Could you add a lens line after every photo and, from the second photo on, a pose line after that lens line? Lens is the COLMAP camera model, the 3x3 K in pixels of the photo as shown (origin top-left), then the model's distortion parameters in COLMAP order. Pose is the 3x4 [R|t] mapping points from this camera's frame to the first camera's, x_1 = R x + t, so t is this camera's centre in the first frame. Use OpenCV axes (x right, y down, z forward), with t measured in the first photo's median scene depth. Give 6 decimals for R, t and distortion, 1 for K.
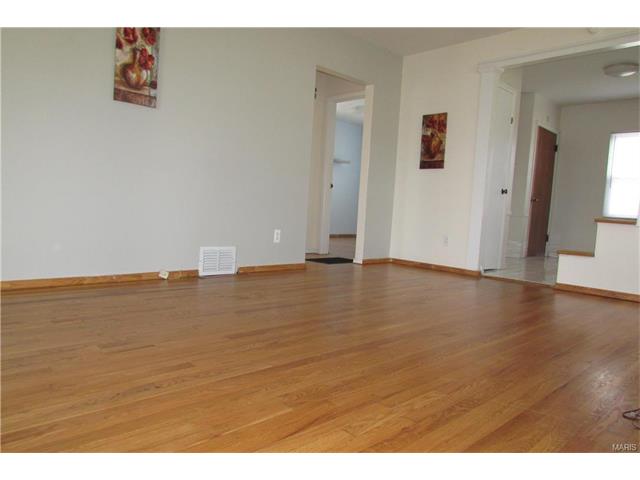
lens RADIAL K [[455.0, 0, 318.9], [0, 455.0, 238.4], [0, 0, 1]] dist [0.000361, 0.012689]
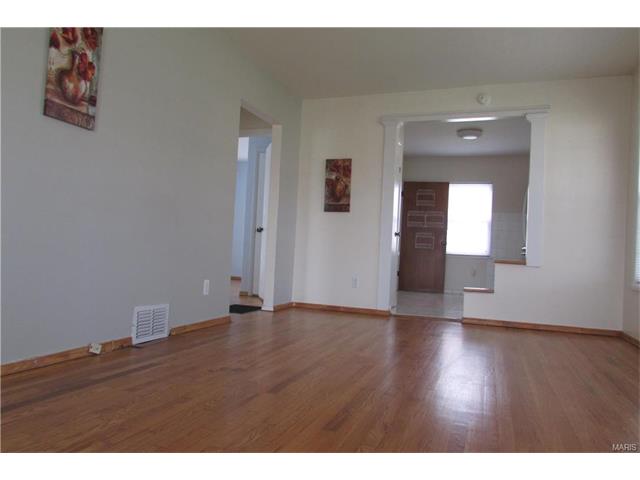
lens RADIAL K [[455.0, 0, 319.7], [0, 455.0, 242.7], [0, 0, 1]] dist [0.000361, 0.012689]
pose [[0.907716, -0.006091, 0.419541, -0.297021], [0.034743, 0.997552, -0.060687, -0.033938], [-0.418144, 0.069663, 0.905705, 0.141095]]
